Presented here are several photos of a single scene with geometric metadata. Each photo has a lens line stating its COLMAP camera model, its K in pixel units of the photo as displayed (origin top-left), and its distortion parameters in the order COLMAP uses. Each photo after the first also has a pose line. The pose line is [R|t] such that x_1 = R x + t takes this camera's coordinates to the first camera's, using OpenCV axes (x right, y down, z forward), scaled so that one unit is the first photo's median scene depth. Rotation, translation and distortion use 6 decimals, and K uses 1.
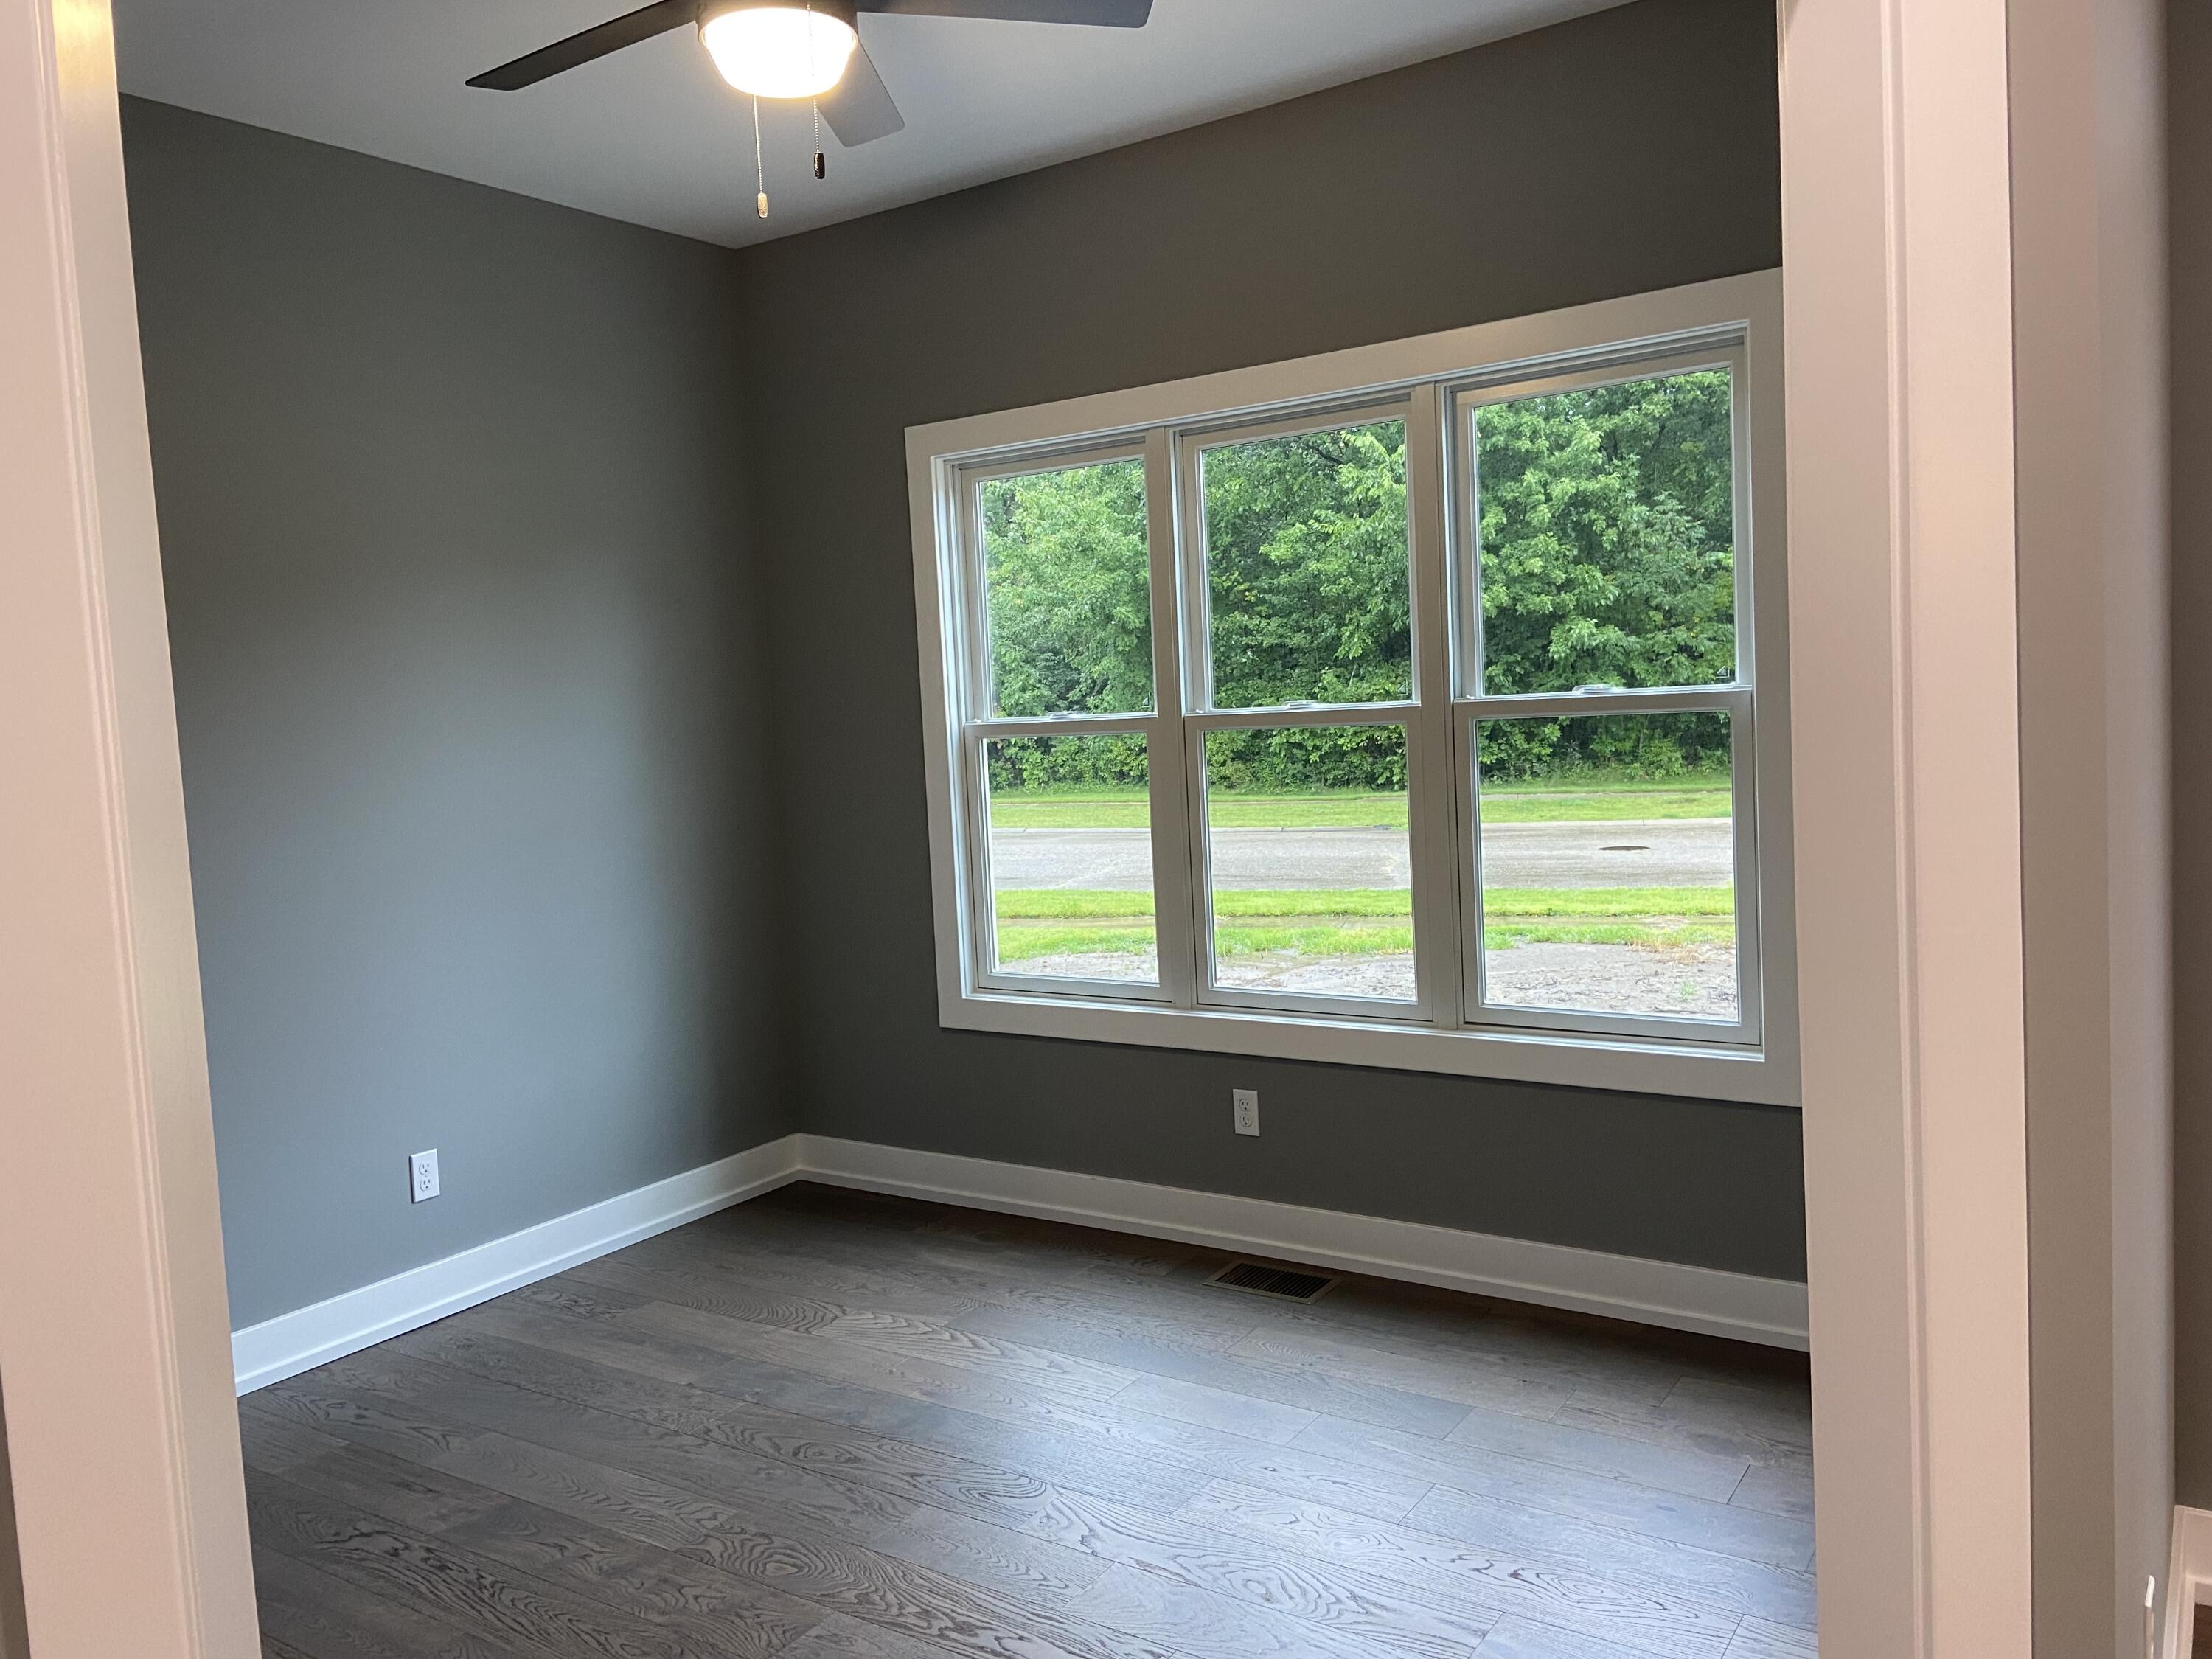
lens RADIAL K [[1667.2, 0, 1098.6], [0, 1667.2, 841.0], [0, 0, 1]] dist [0.069158, -0.063595]
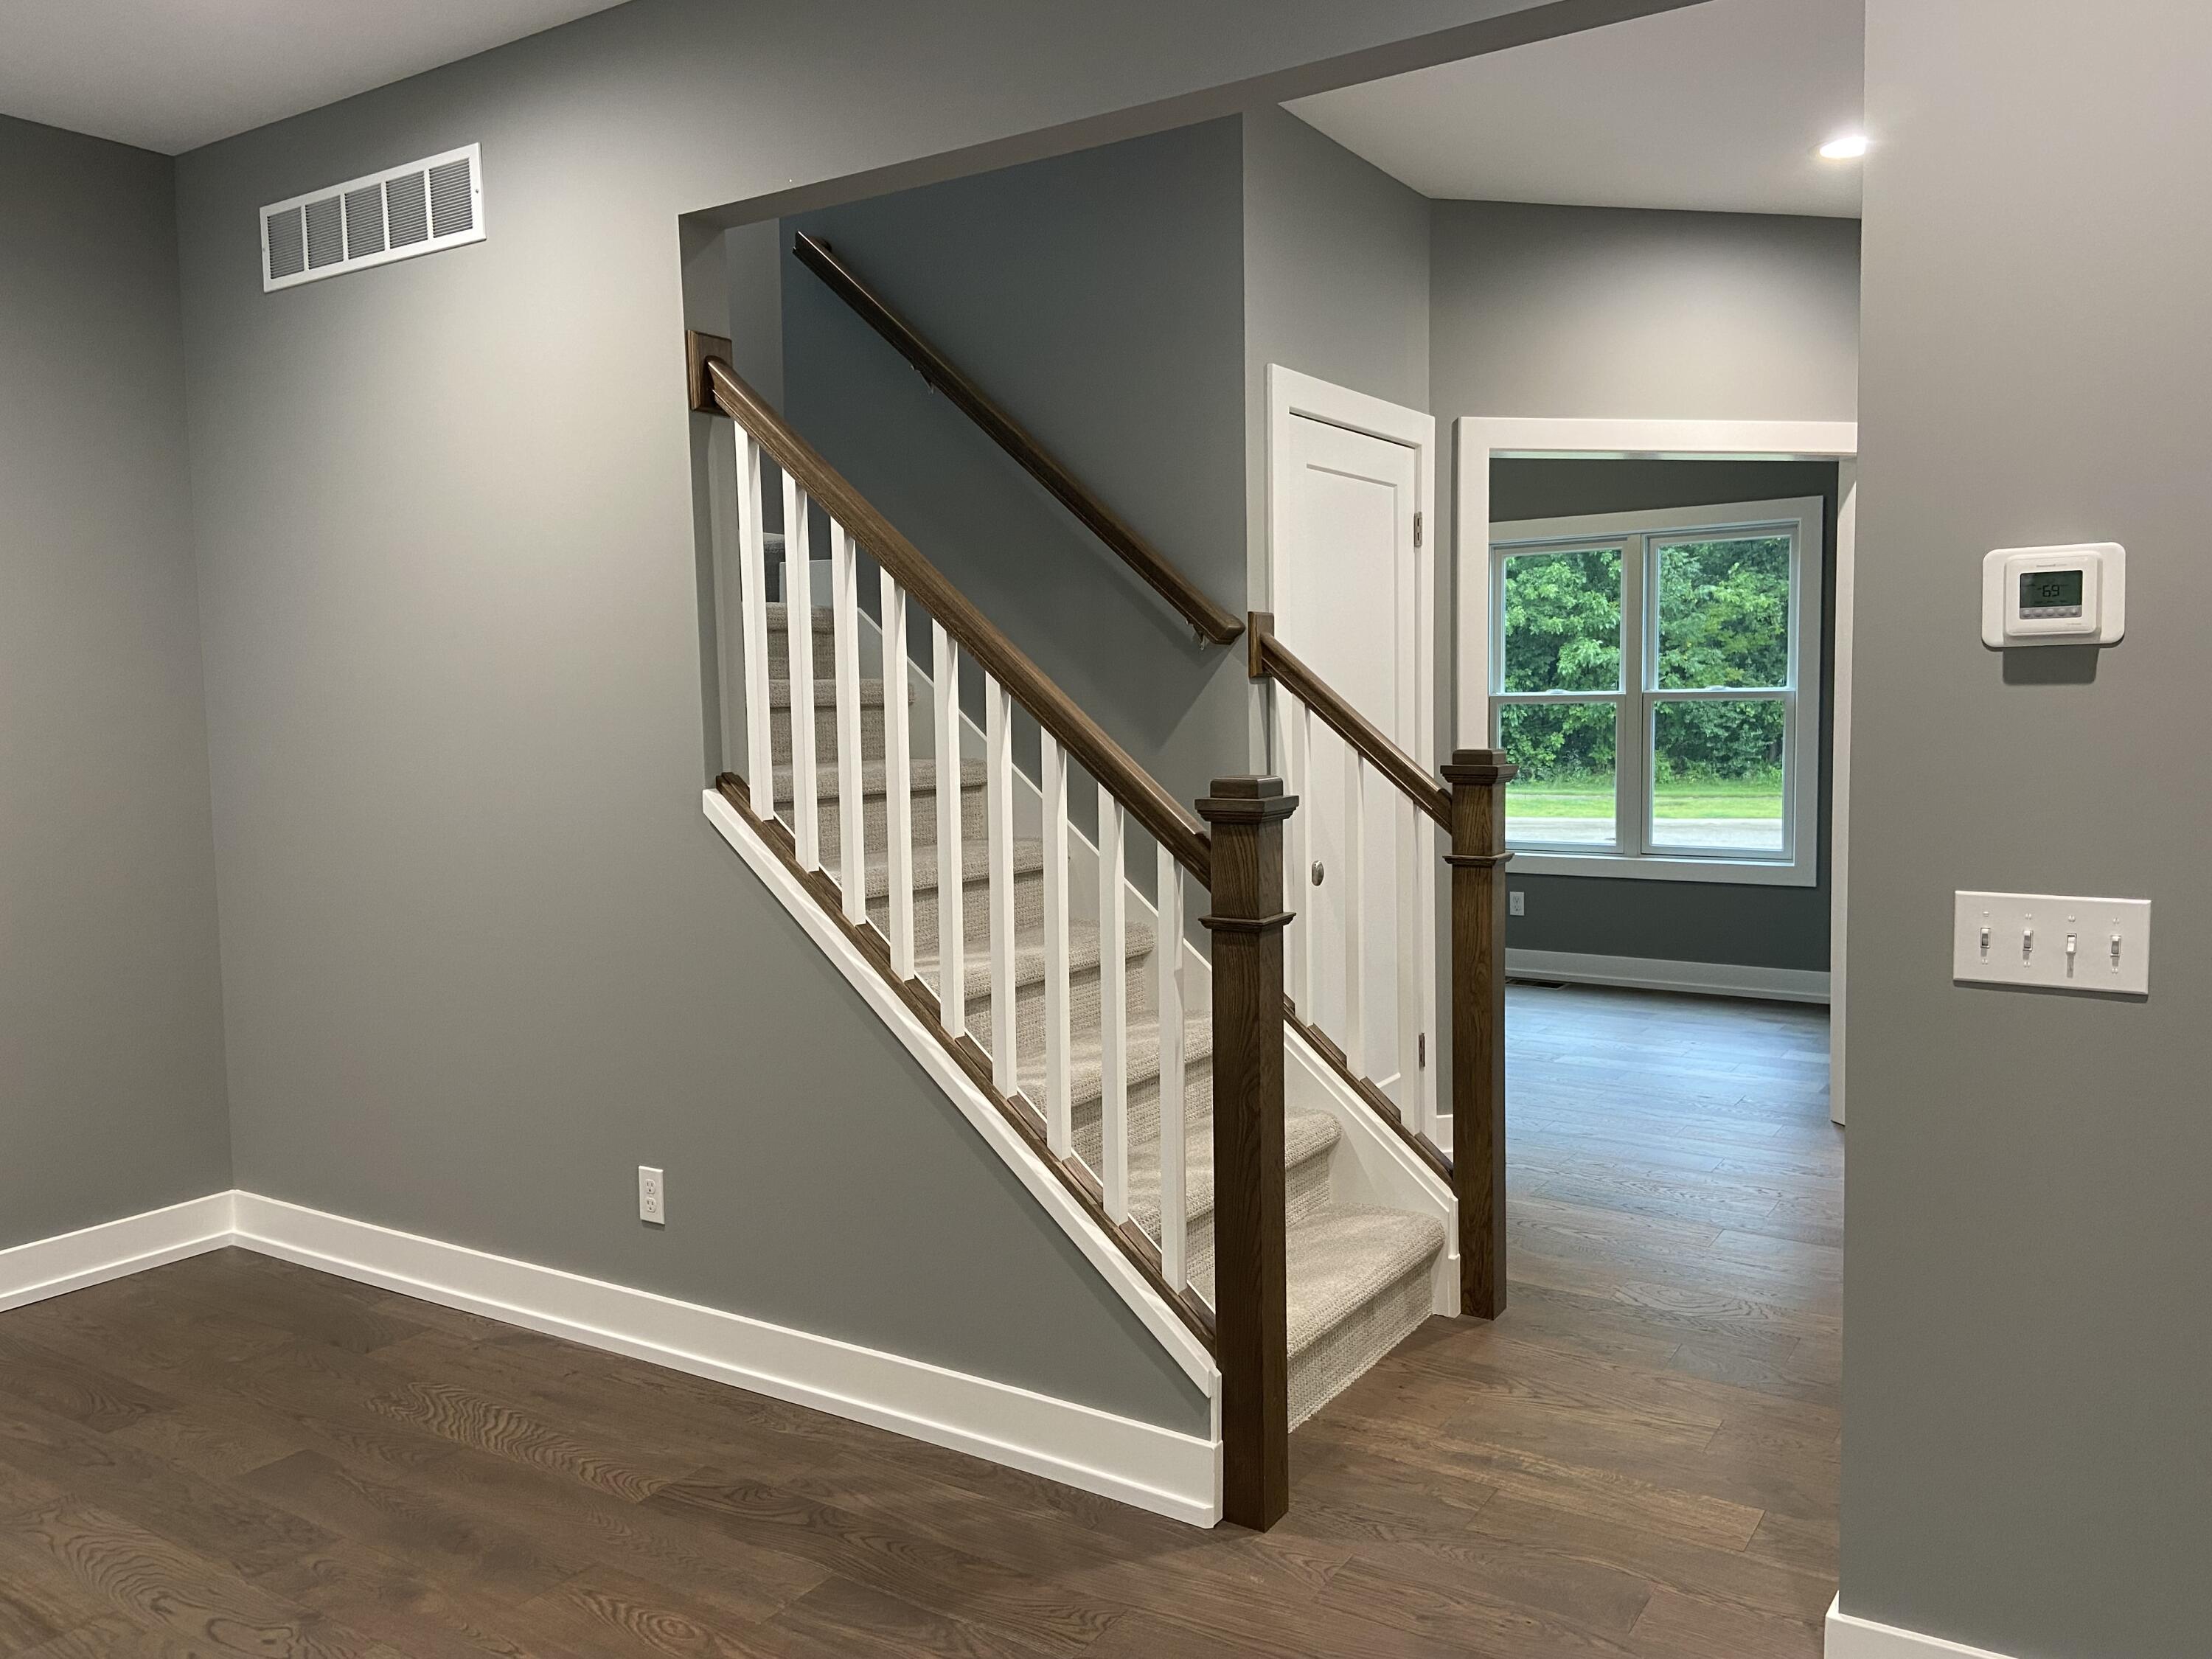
lens RADIAL K [[1667.2, 0, 1116.8], [0, 1667.2, 837.9], [0, 0, 1]] dist [0.069158, -0.063595]
pose [[0.999042, 0.034152, 0.027380, -0.053400], [-0.034105, 0.999416, -0.002194, 0.013418], [-0.027439, 0.001258, 0.999623, -0.113463]]
